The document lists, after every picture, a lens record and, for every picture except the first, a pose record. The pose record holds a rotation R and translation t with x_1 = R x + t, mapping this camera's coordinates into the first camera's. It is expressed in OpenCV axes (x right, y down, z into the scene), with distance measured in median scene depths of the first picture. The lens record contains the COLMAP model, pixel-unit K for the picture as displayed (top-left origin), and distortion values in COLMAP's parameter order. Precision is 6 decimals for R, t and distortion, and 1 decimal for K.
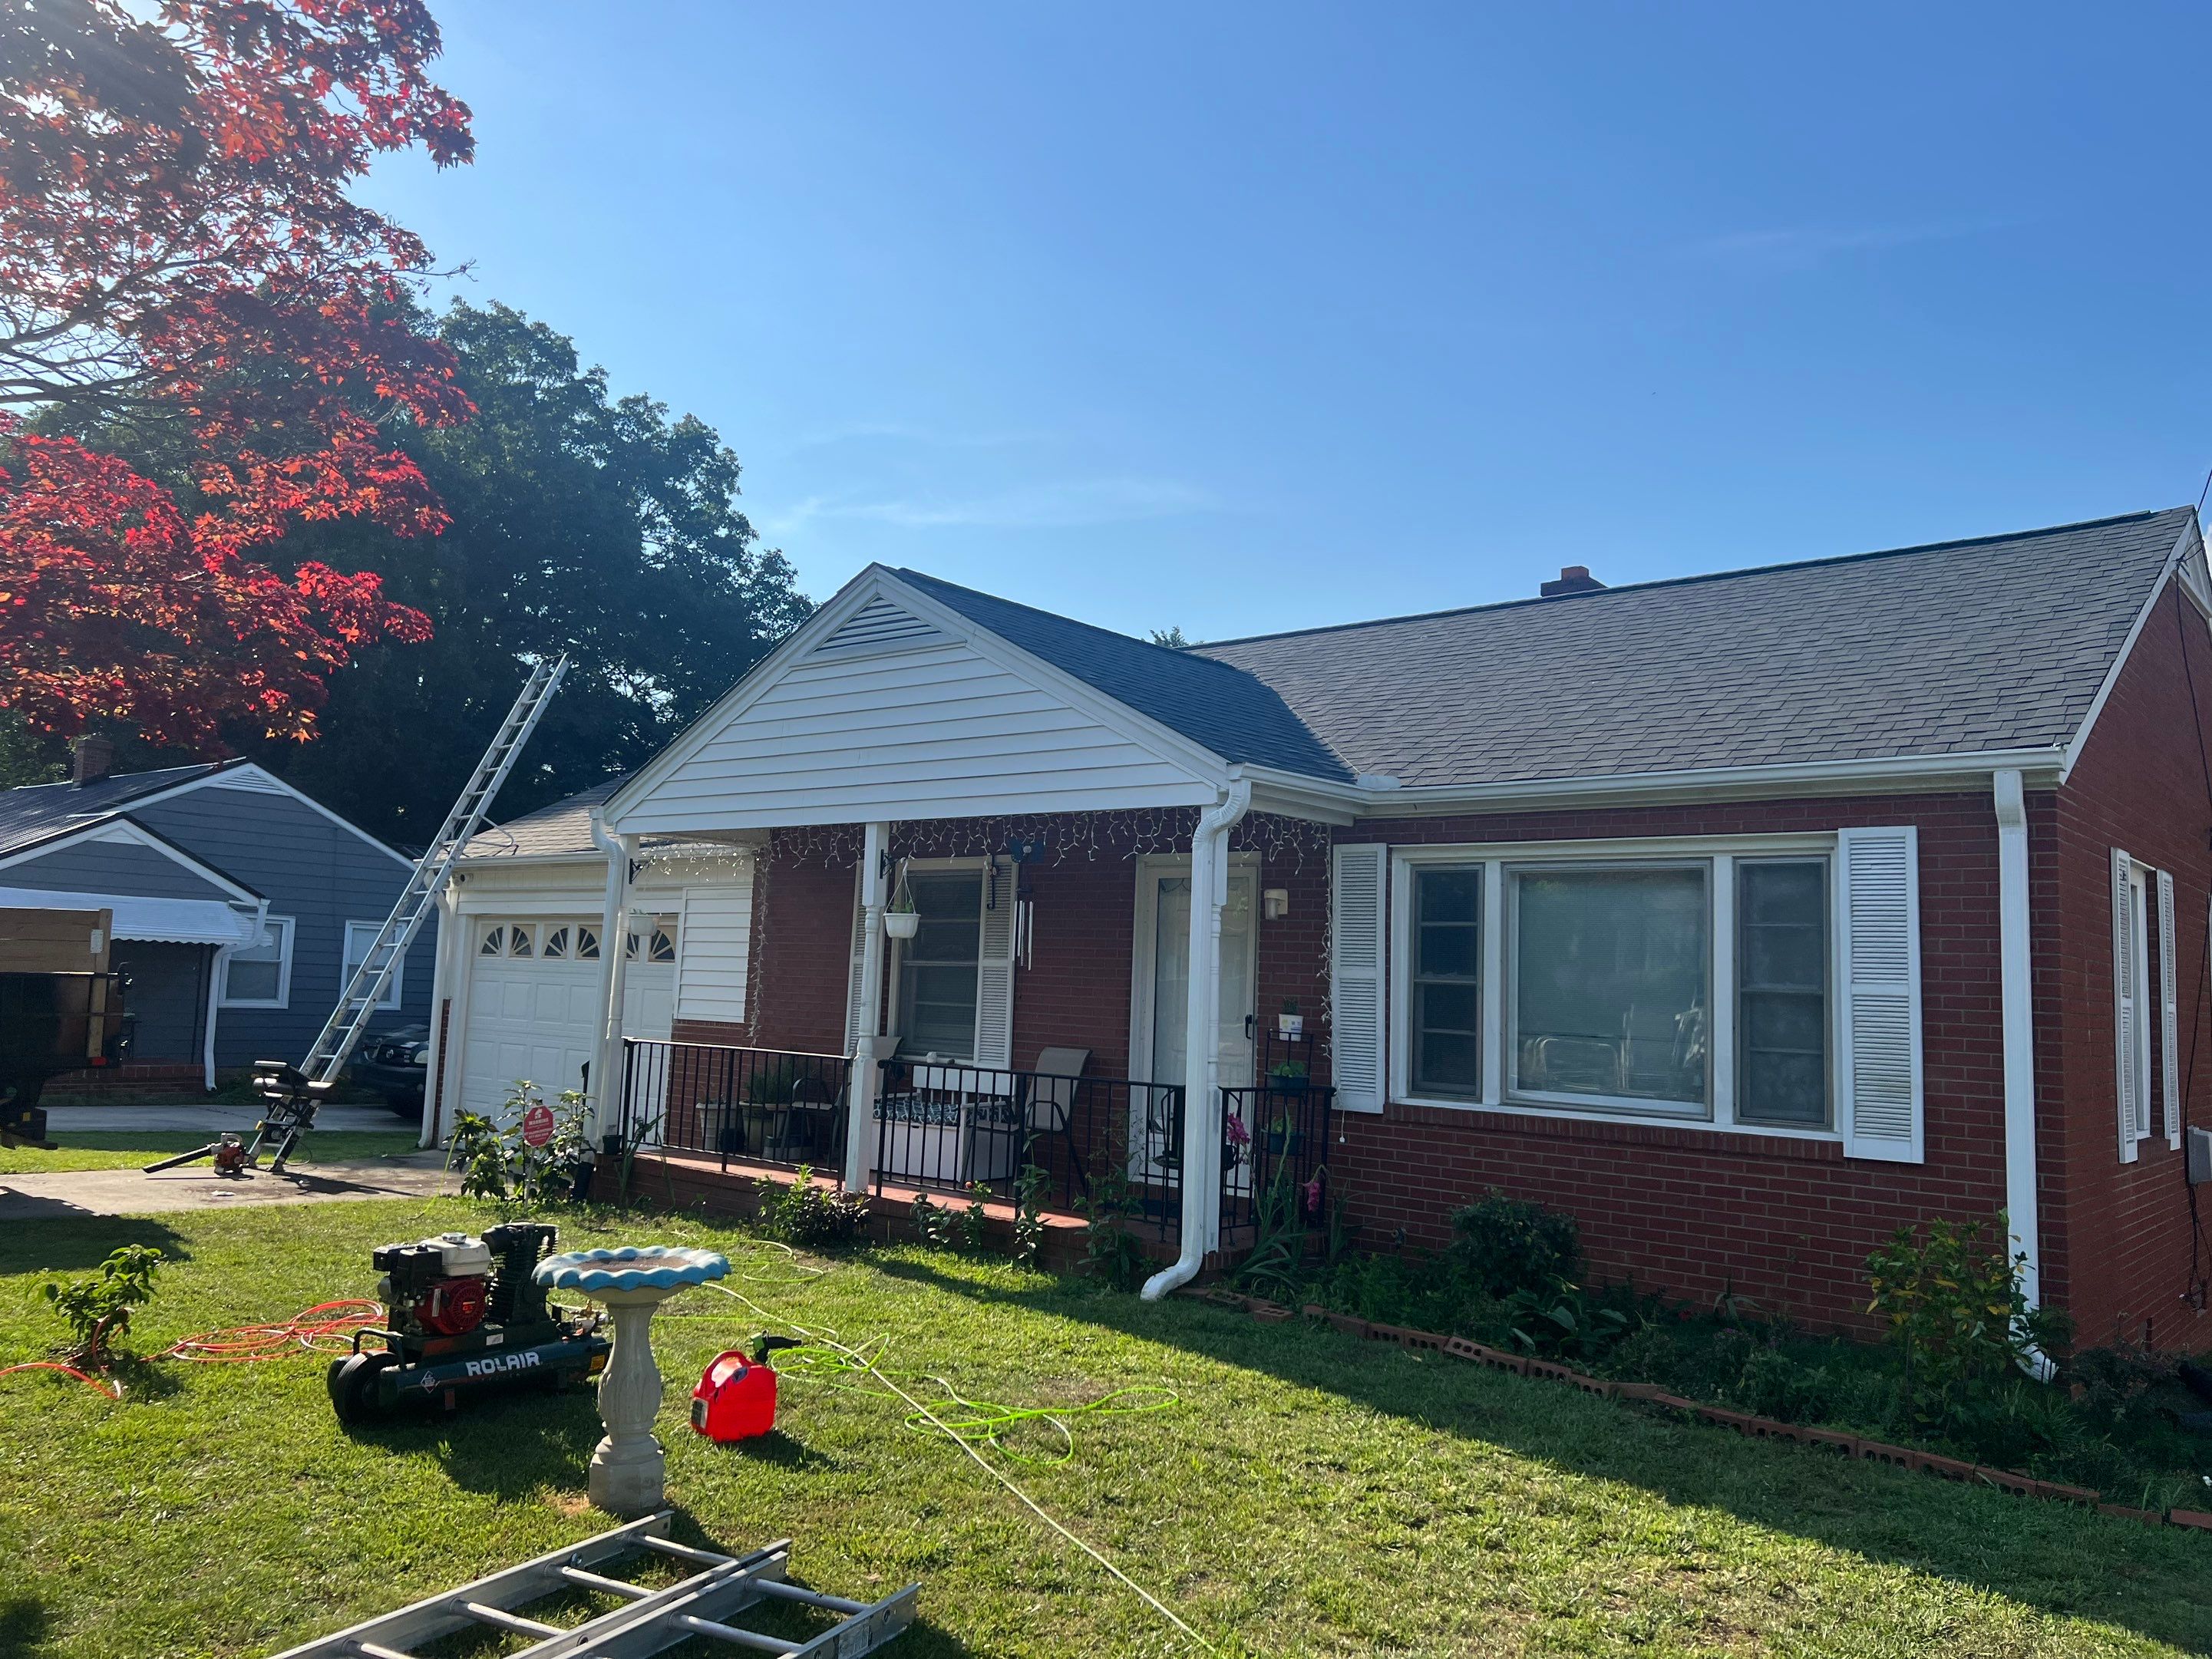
lens RADIAL K [[1613.0, 0, 1095.4], [0, 1613.0, 810.7], [0, 0, 1]] dist [0.061959, -0.054649]
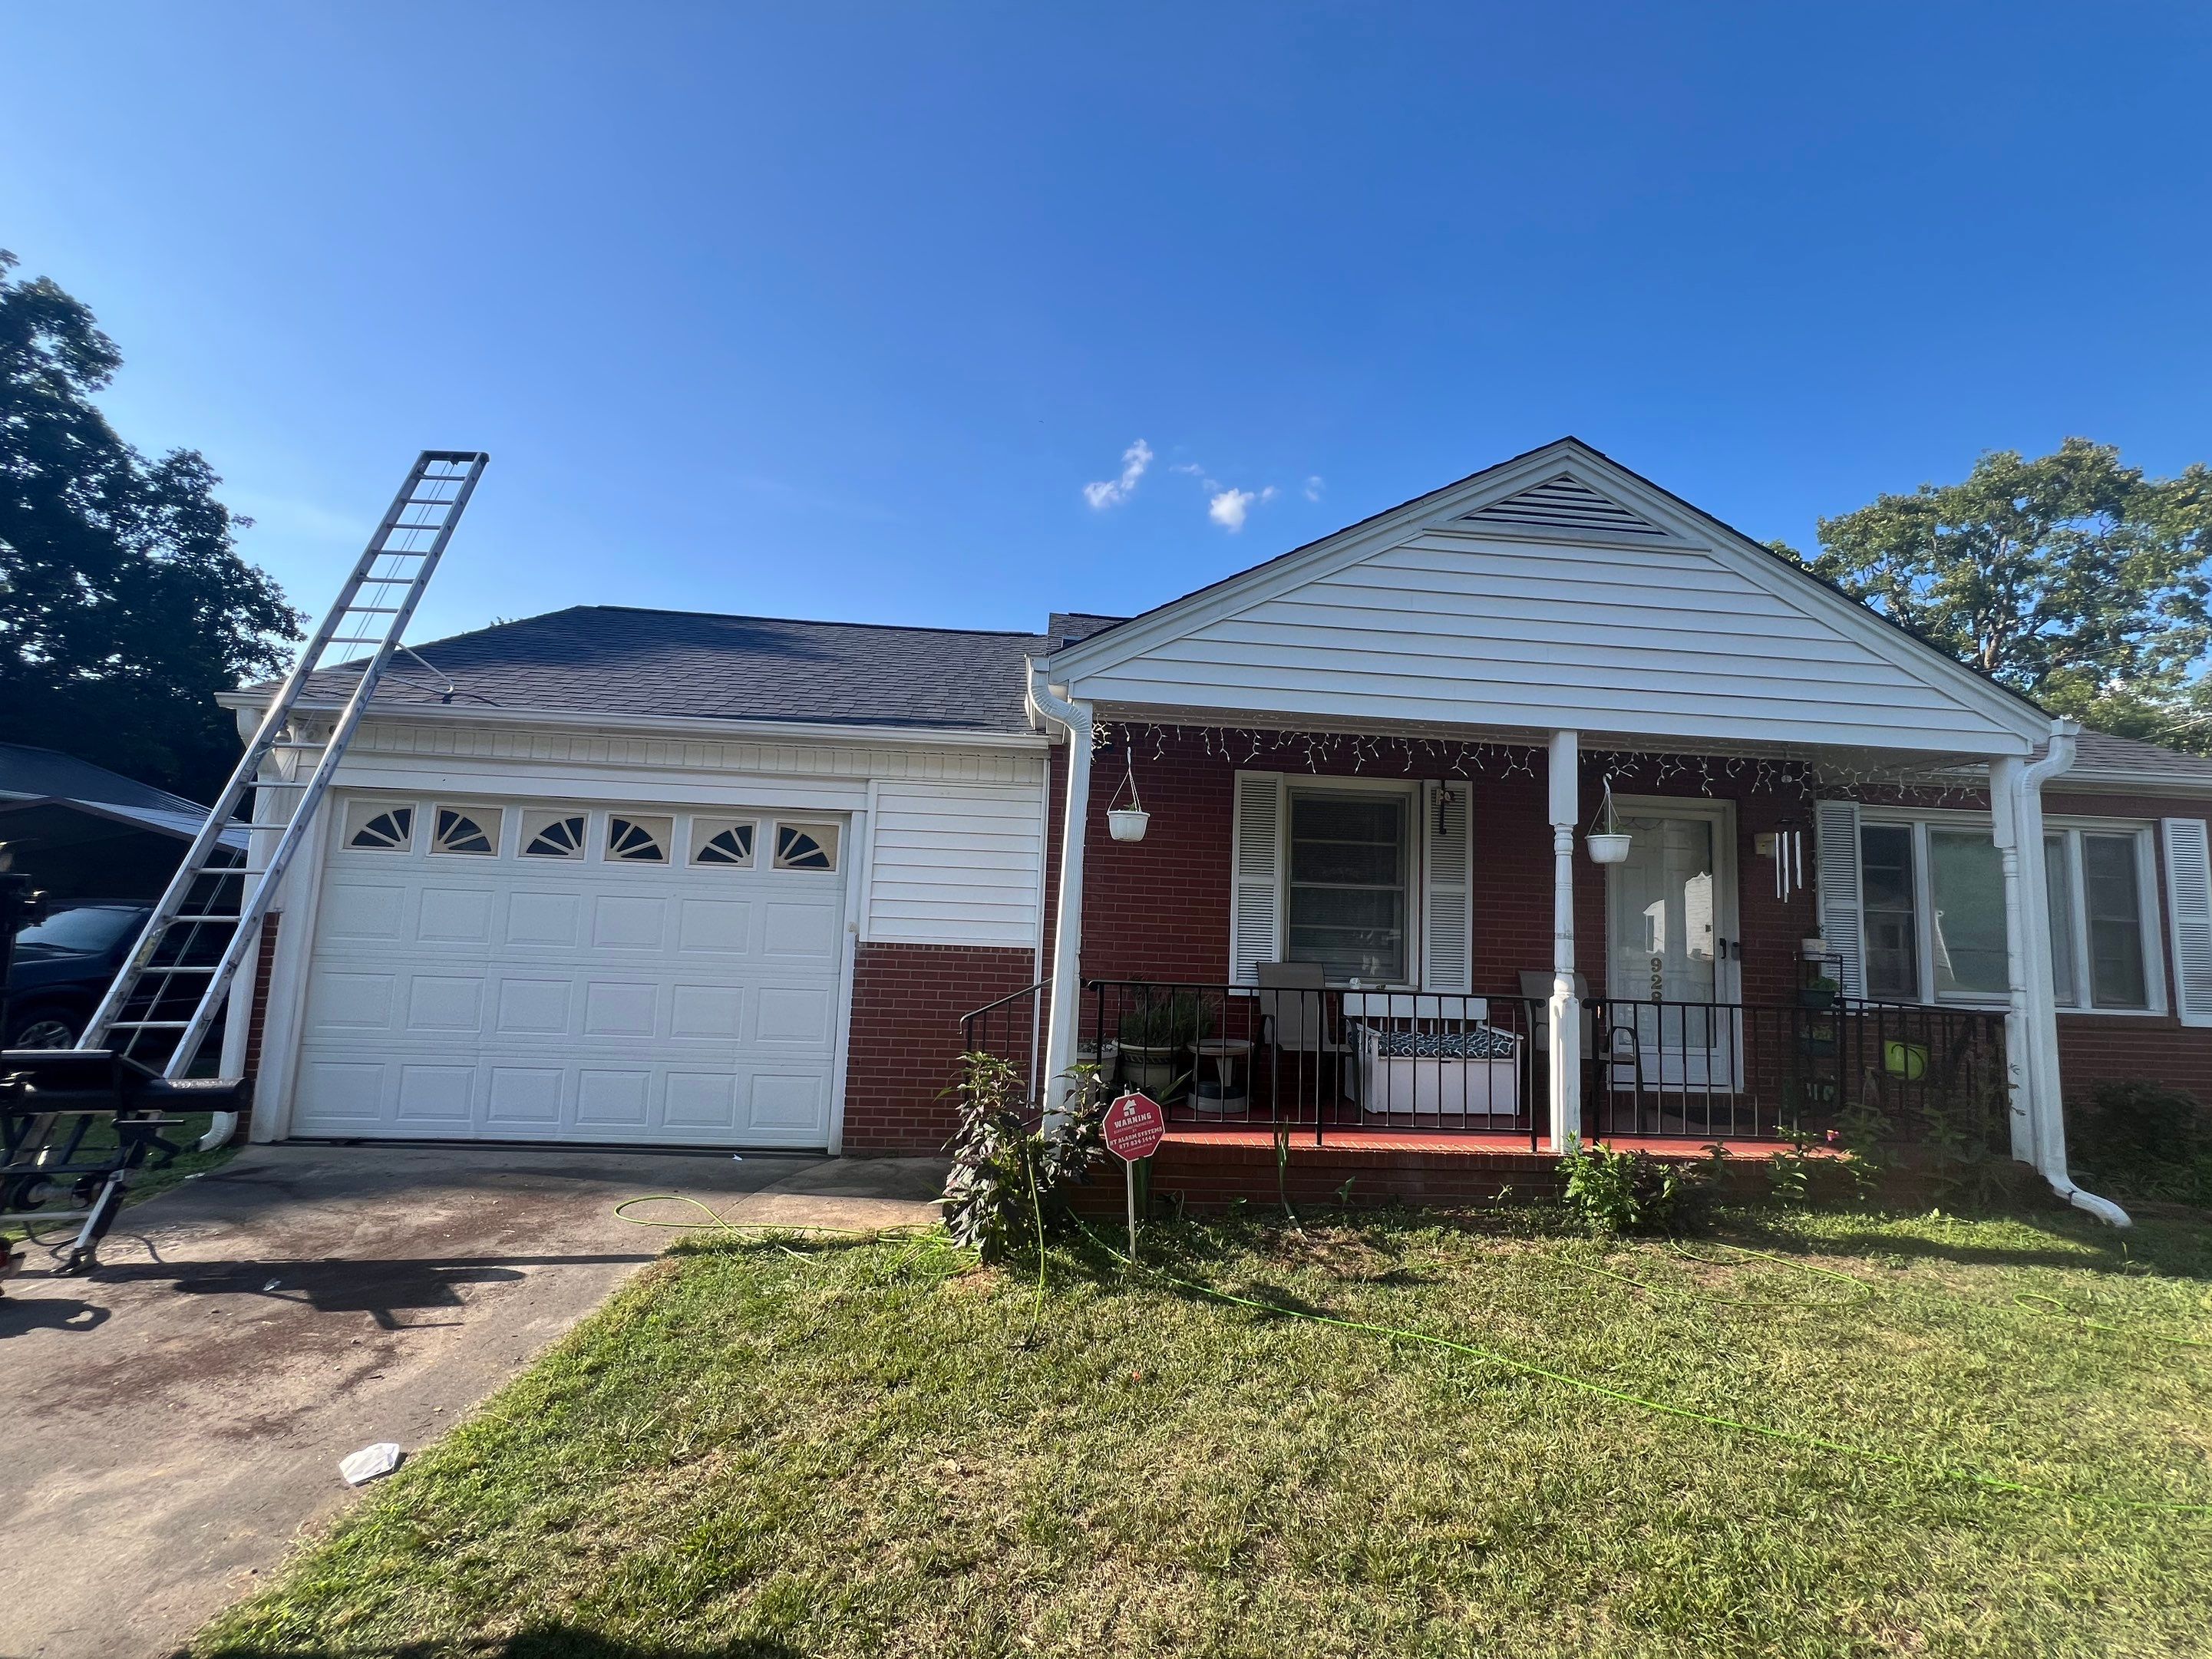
lens RADIAL K [[873.1, 0, 1125.3], [0, 873.1, 832.5], [0, 0, 1]] dist [-0.001972, -0.000024]
pose [[0.713986, 0.057409, 0.697802, -0.697282], [-0.089673, 0.995923, 0.009816, 0.087138], [-0.694394, -0.069582, 0.716223, 0.900185]]
